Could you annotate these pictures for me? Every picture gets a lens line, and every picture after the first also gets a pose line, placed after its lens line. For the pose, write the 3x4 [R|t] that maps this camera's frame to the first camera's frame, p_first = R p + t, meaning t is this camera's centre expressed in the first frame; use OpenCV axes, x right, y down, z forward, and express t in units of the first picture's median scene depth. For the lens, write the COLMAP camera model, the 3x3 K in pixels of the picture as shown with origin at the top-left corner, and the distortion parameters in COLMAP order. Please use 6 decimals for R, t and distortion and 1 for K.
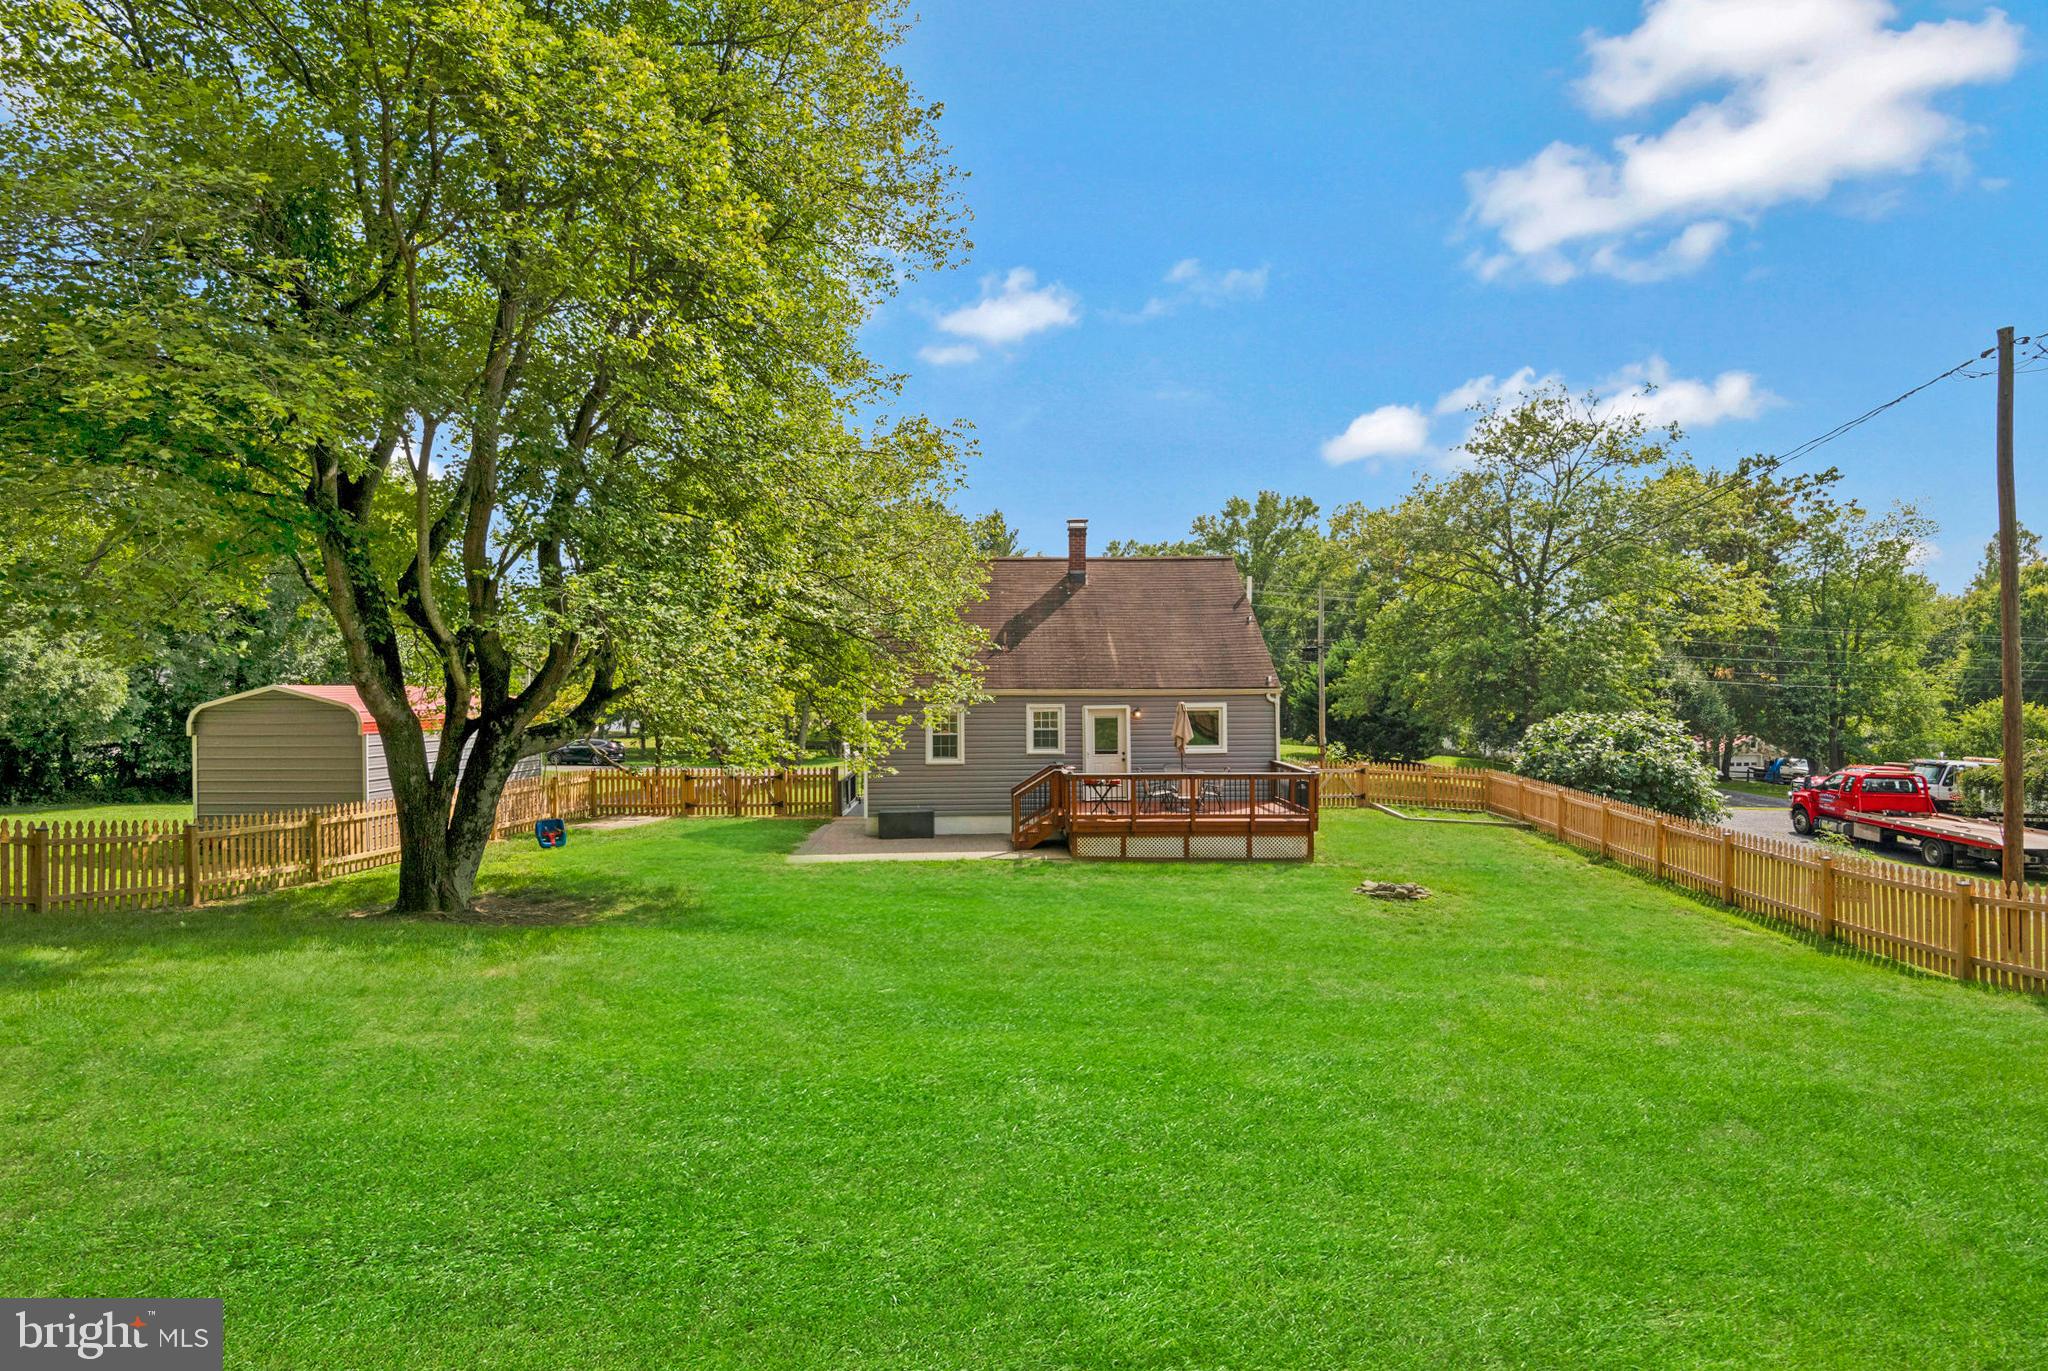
lens RADIAL K [[1009.4, 0, 1036.4], [0, 1009.4, 695.7], [0, 0, 1]] dist [0.026185, -0.032405]
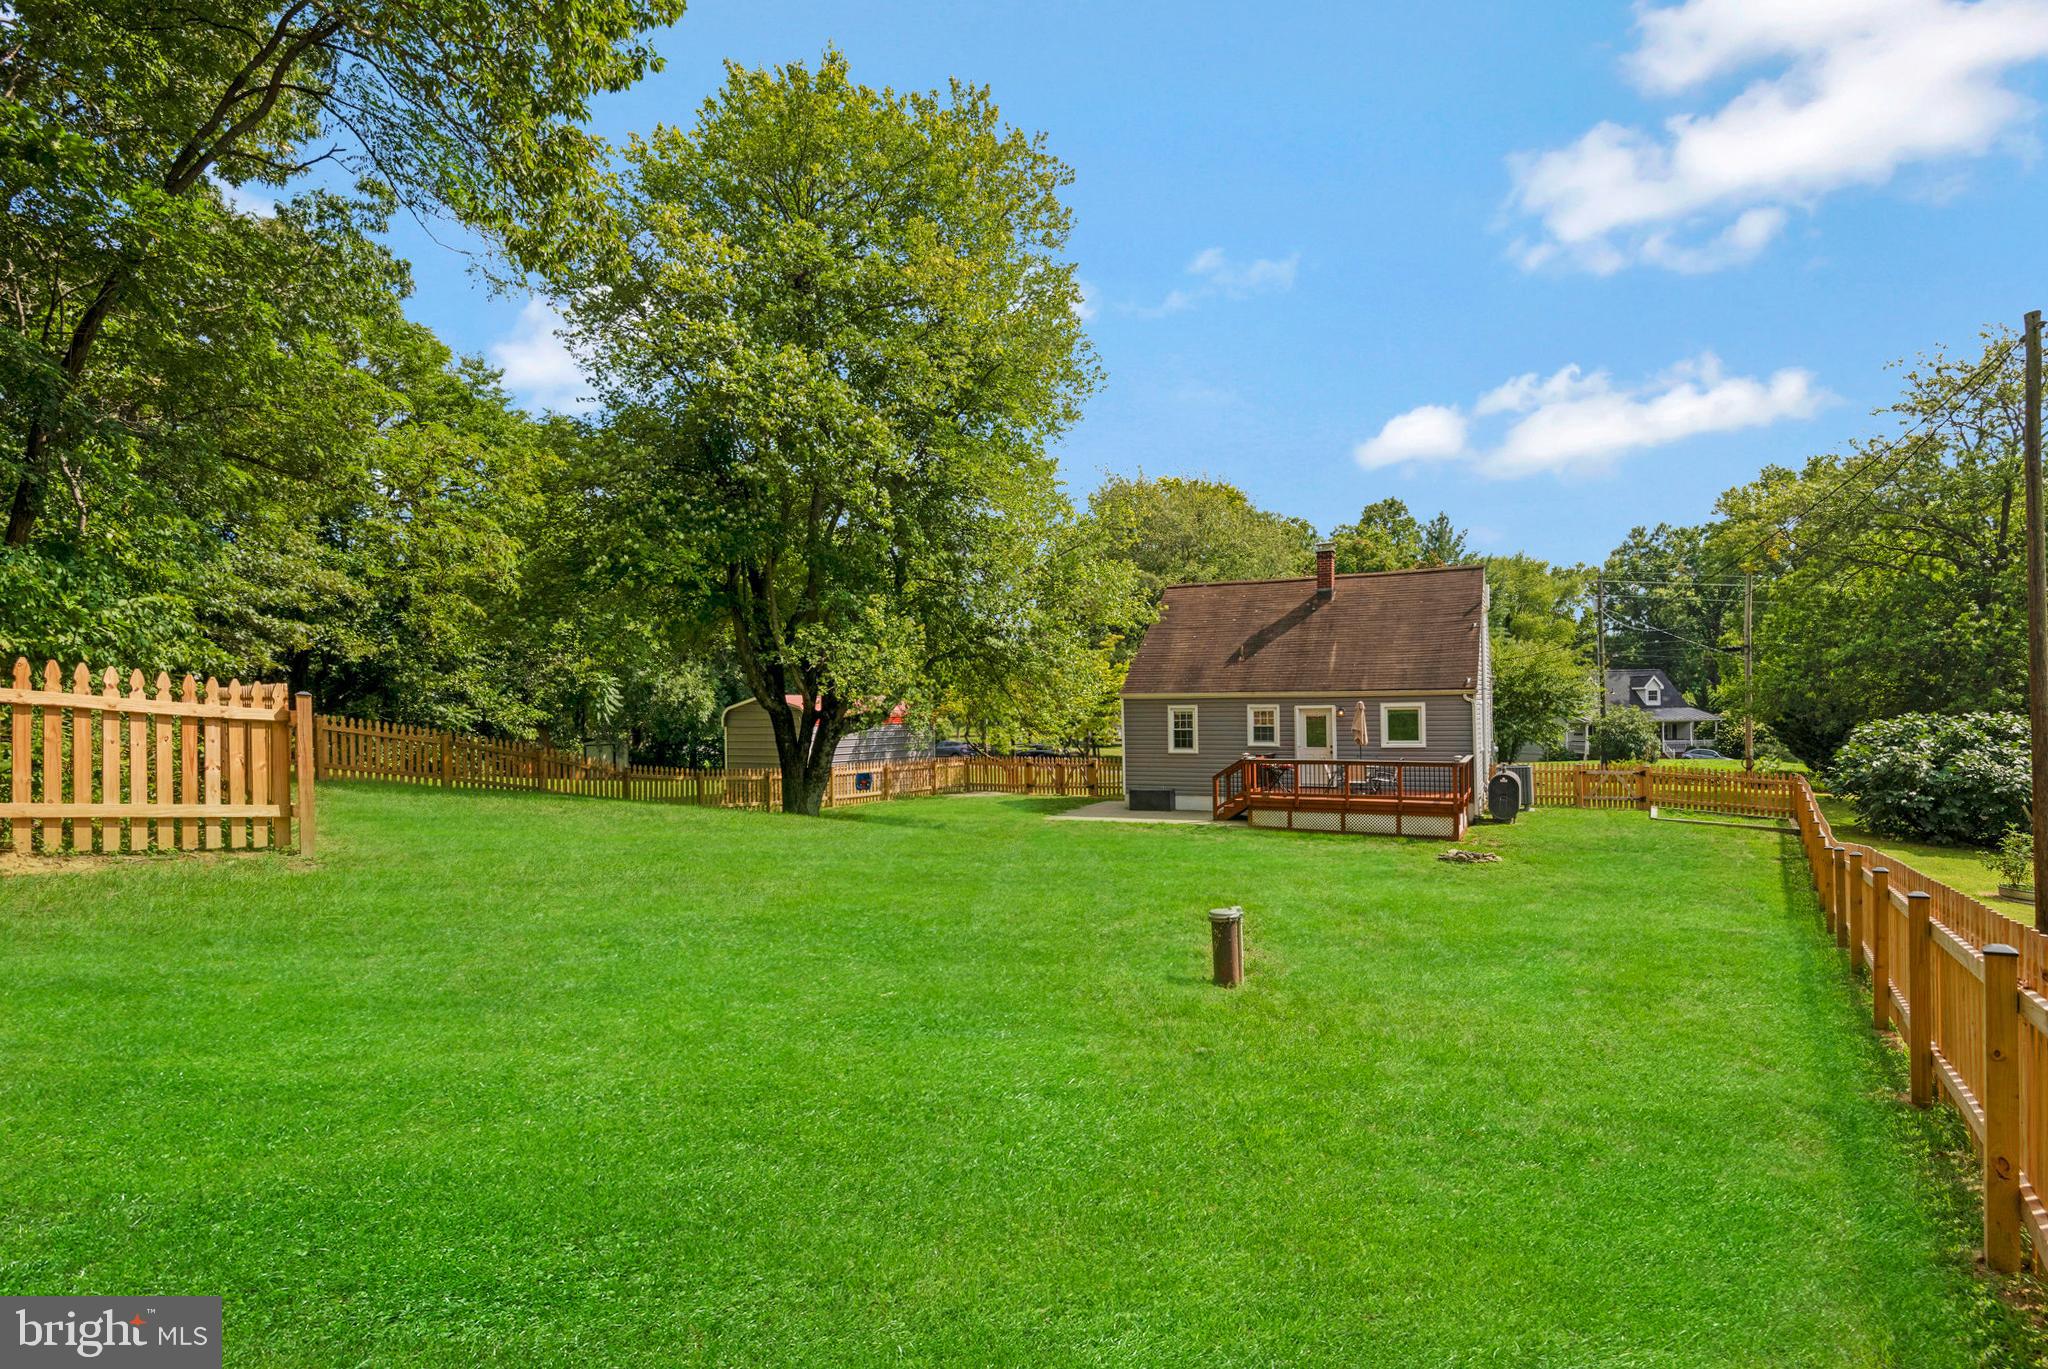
lens RADIAL K [[1046.3, 0, 1024.0], [0, 1046.3, 684.5], [0, 0, 1]] dist [-0.003691, -0.001030]
pose [[0.880952, -0.015878, -0.472939, 0.347776], [0.003967, 0.999650, -0.026172, 0.015818], [0.473189, 0.021180, 0.880706, -0.231201]]
